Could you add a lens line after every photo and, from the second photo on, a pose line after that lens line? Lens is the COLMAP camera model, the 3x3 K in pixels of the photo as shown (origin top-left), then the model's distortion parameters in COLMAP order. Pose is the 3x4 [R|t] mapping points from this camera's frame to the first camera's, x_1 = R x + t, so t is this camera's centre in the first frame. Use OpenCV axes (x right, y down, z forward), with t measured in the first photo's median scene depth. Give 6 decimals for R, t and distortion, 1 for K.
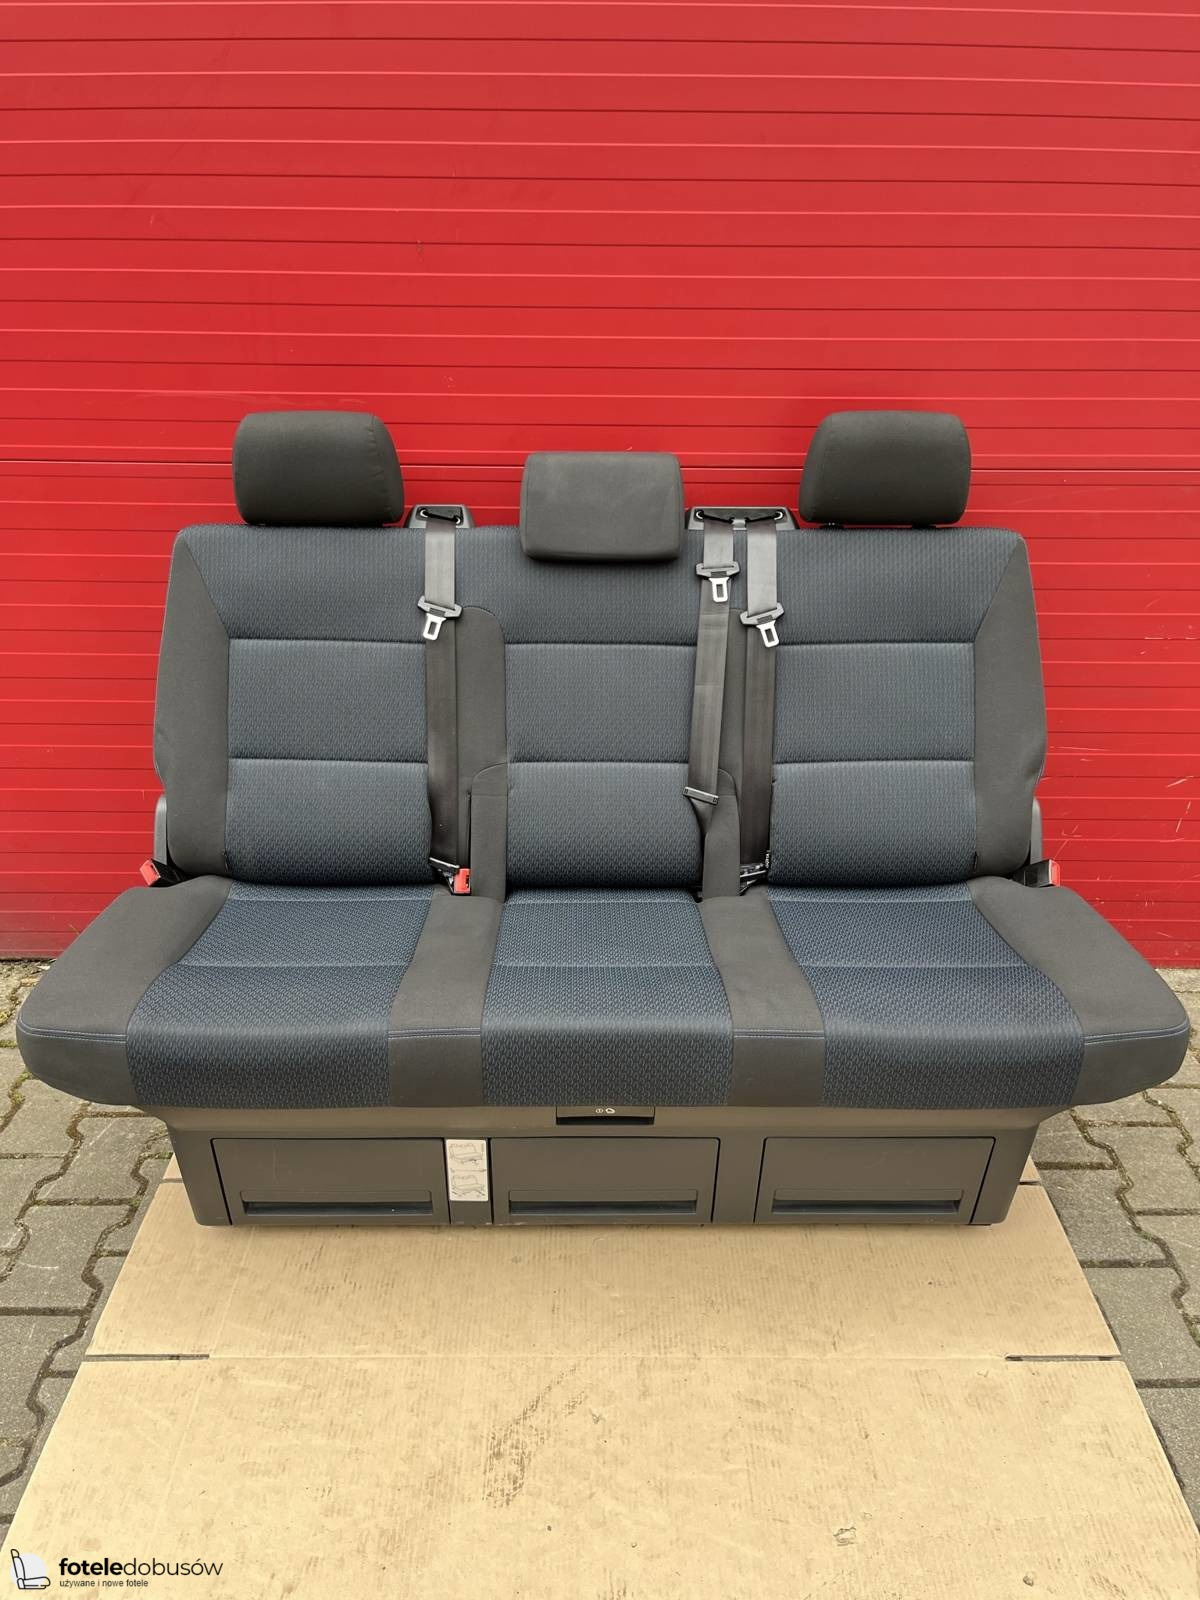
lens RADIAL K [[1216.9, 0, 600.0], [0, 1216.9, 800.0], [0, 0, 1]] dist [0.053565, -0.073568]
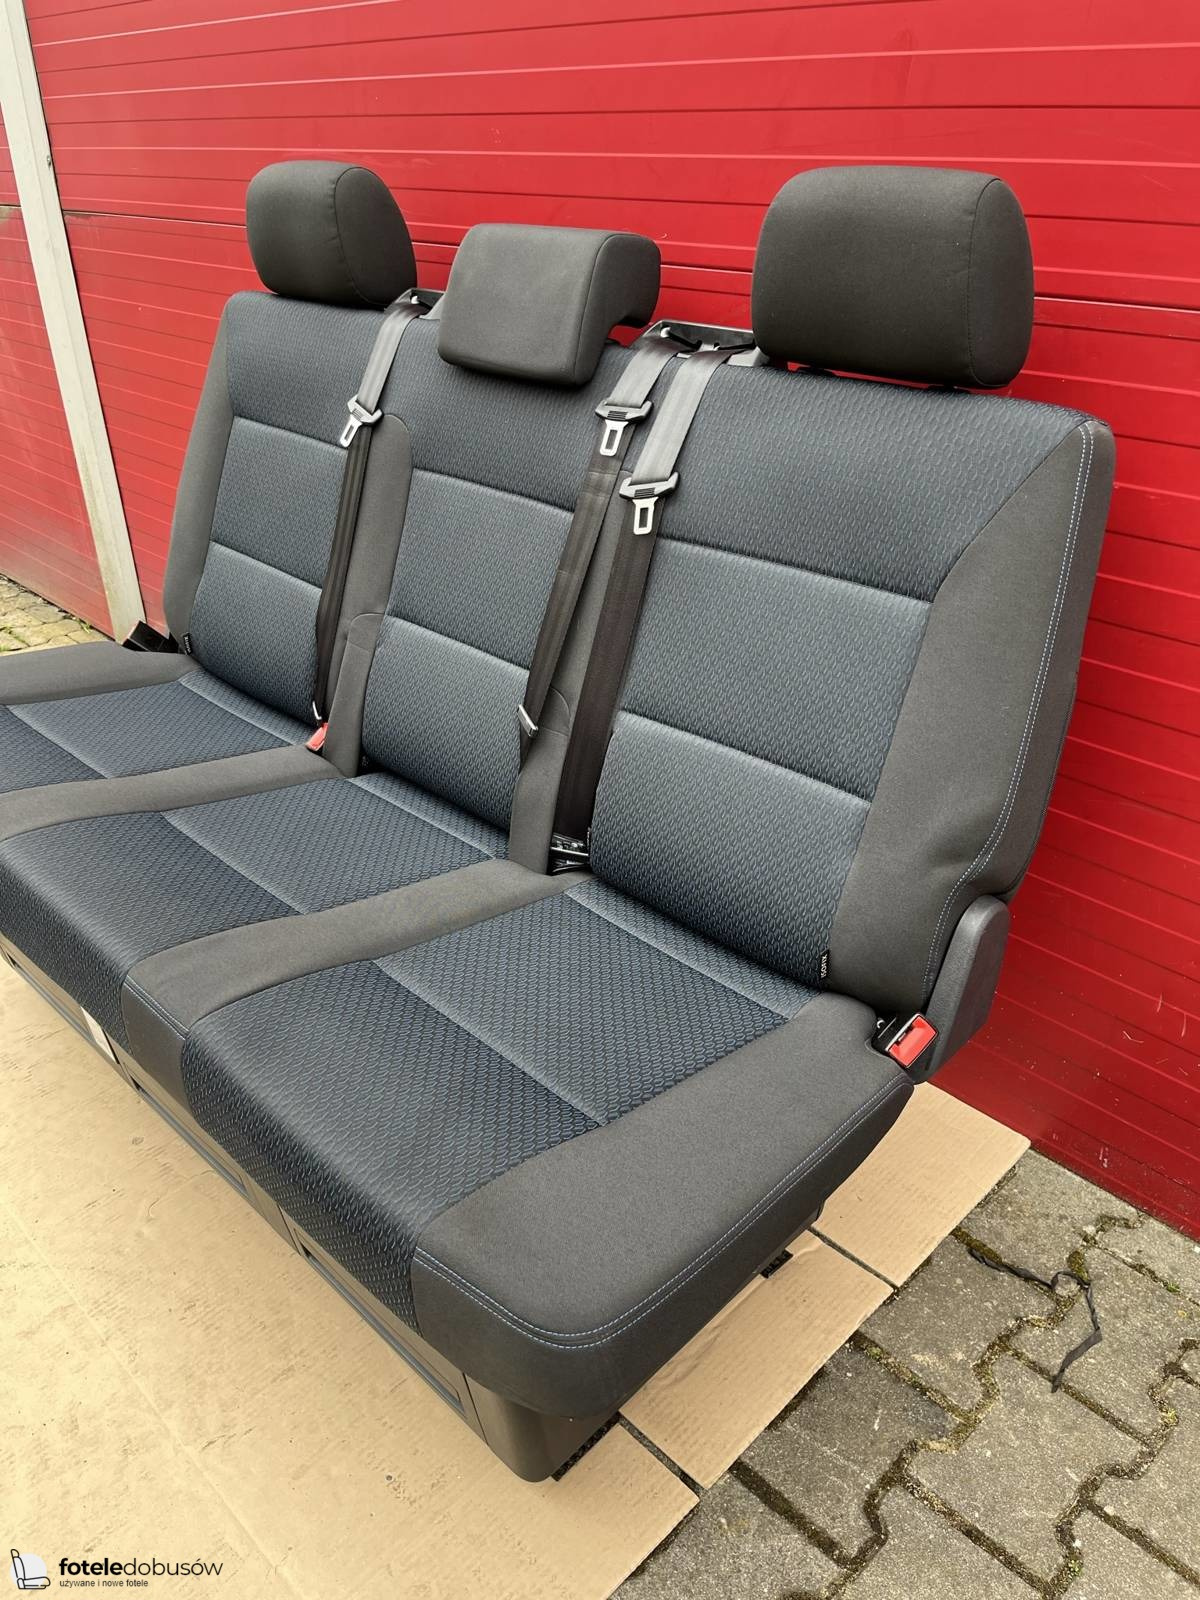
lens RADIAL K [[1242.7, 0, 596.6], [0, 1242.7, 785.8], [0, 0, 1]] dist [0.050755, -0.097331]
pose [[0.696469, 0.323382, -0.640590, 0.599188], [-0.282318, 0.944192, 0.169701, -0.104243], [0.659718, 0.062659, 0.748897, 0.480422]]
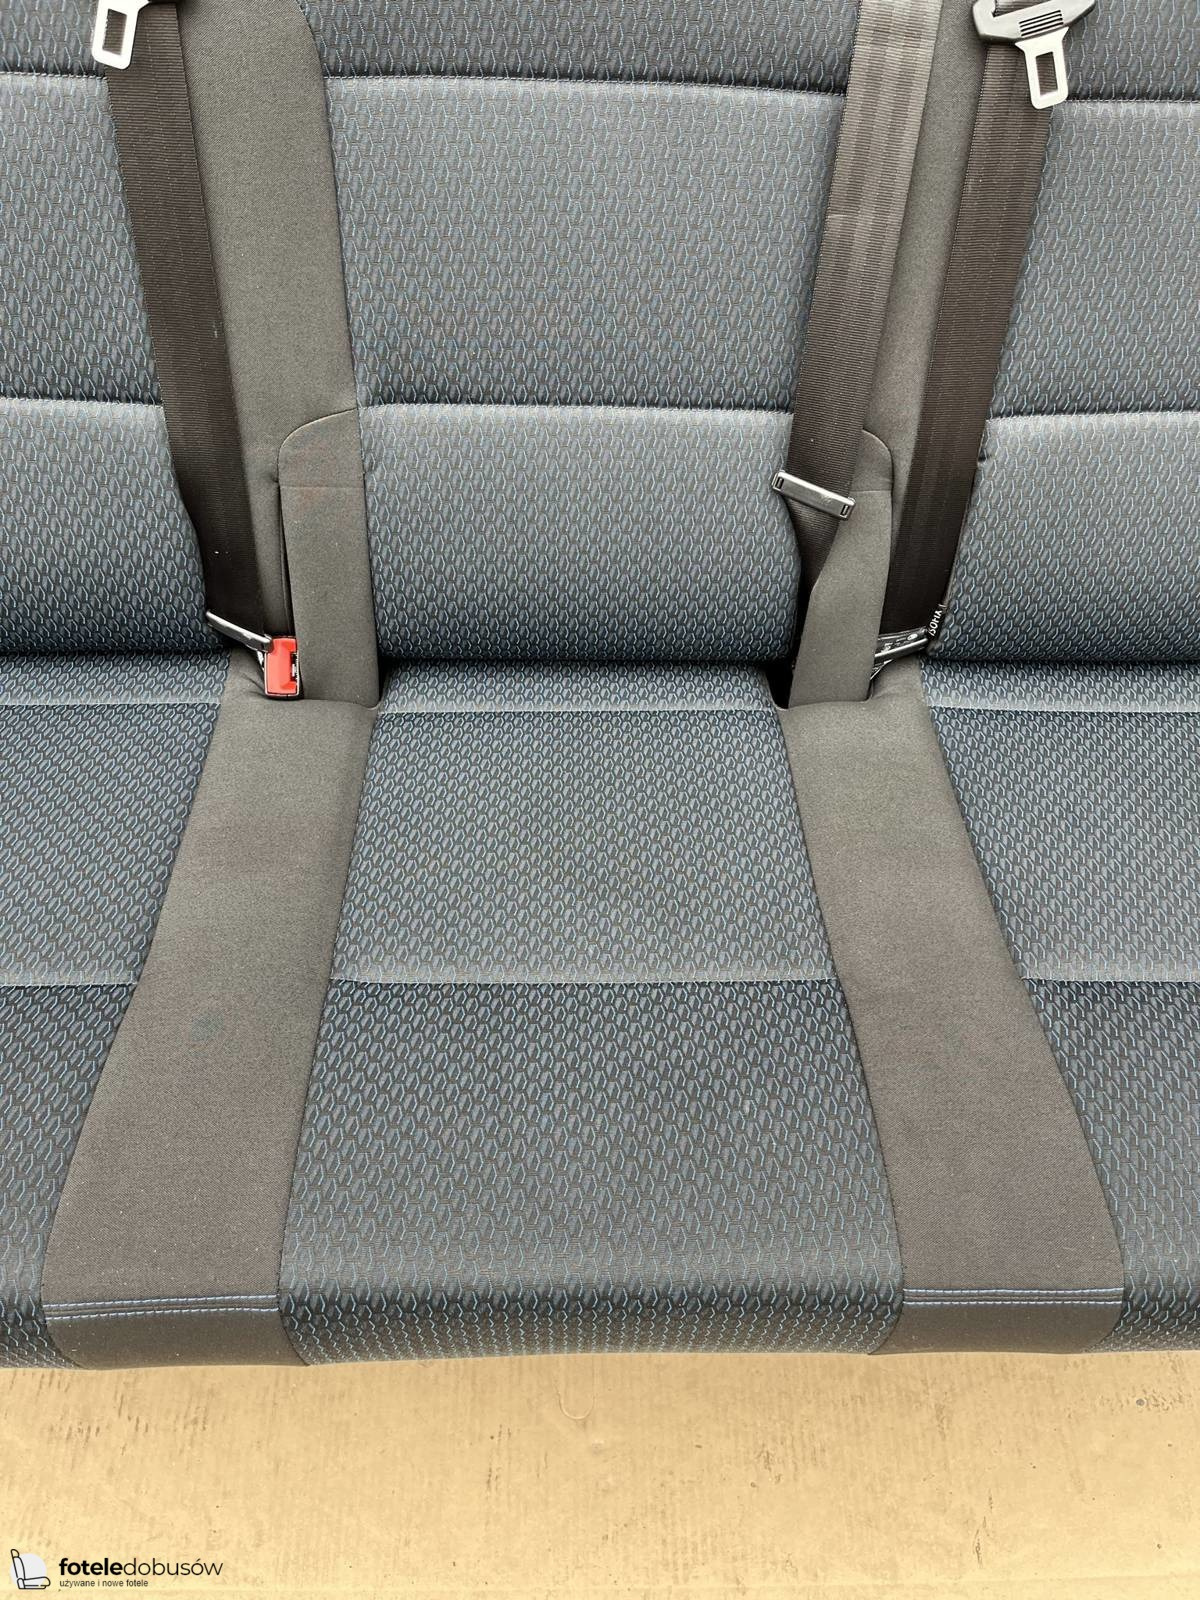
lens RADIAL K [[1220.1, 0, 601.7], [0, 1220.1, 800.8], [0, 0, 1]] dist [0.066928, -0.109215]
pose [[0.999617, 0.007392, 0.026664, -0.003092], [-0.019395, 0.874470, 0.484692, -0.119148], [-0.019734, -0.485024, 0.874278, 0.569113]]
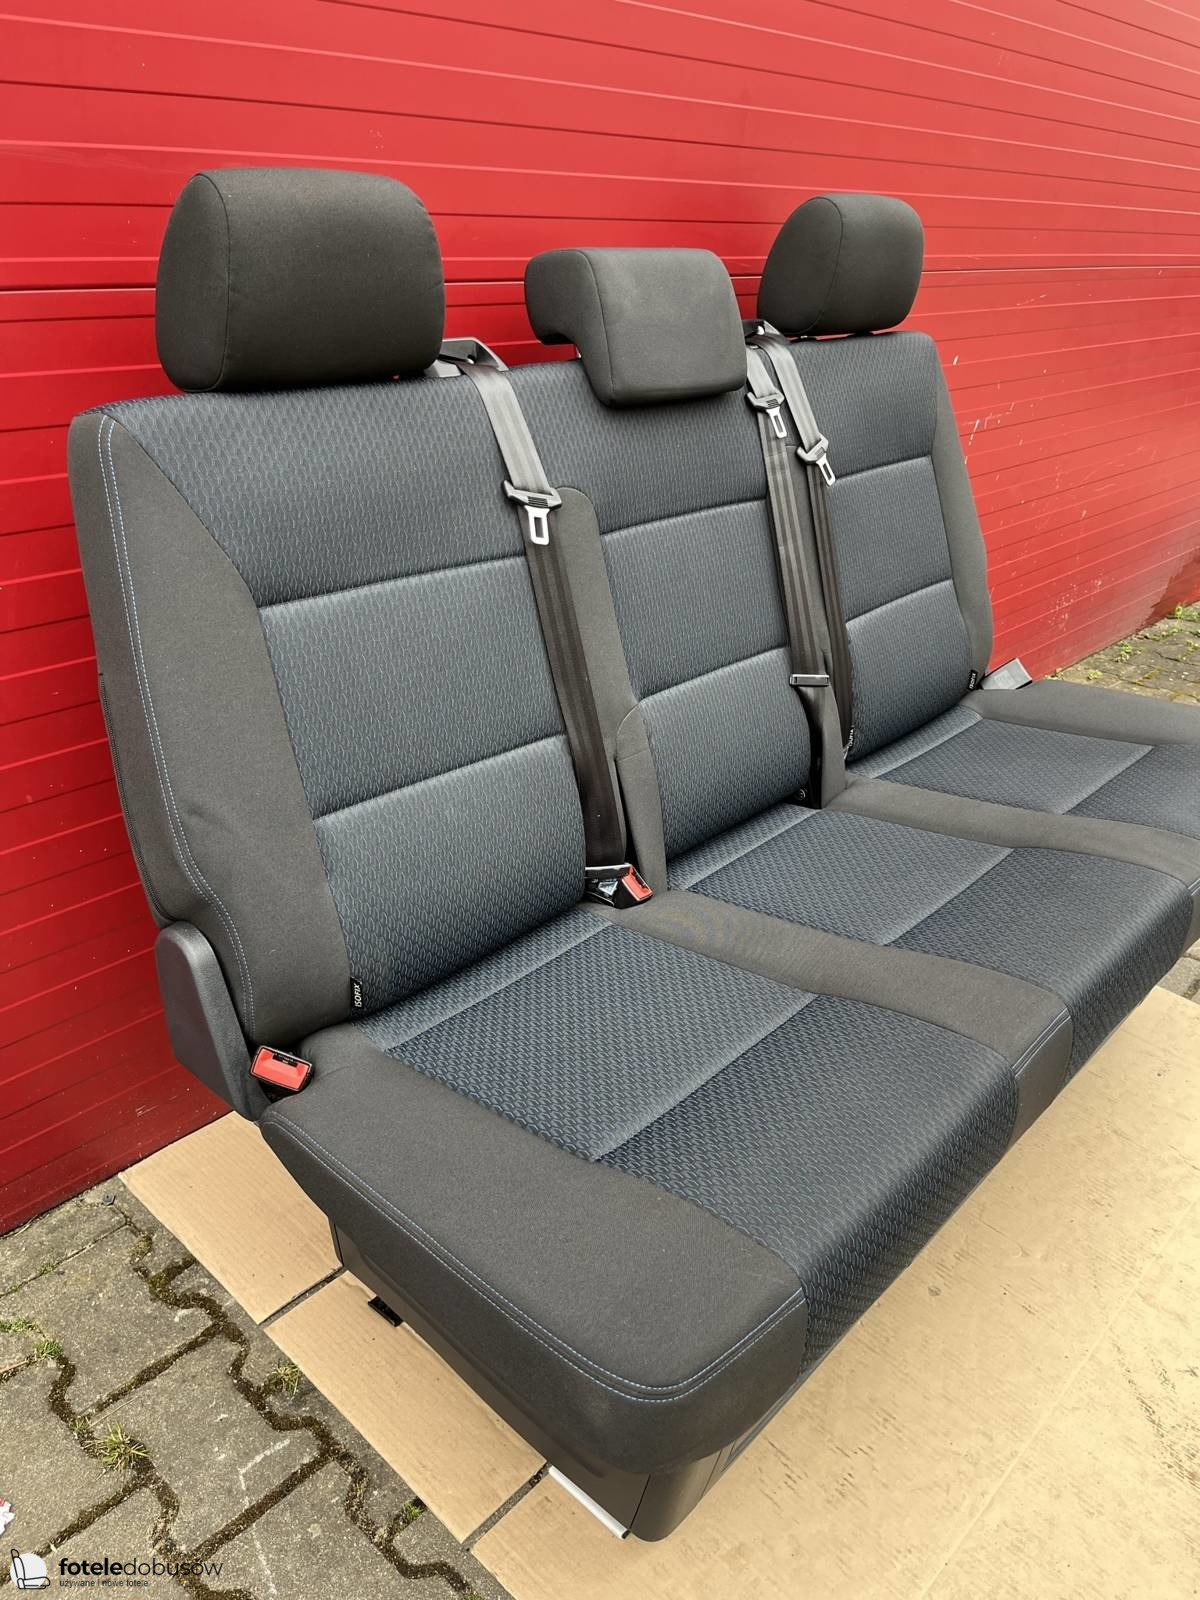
lens RADIAL K [[1205.2, 0, 599.4], [0, 1205.2, 788.5], [0, 0, 1]] dist [0.051713, -0.104573]
pose [[0.683521, -0.302327, 0.664378, -0.576889], [0.259236, 0.951401, 0.166231, -0.105873], [-0.682346, 0.058608, 0.728677, 0.512655]]
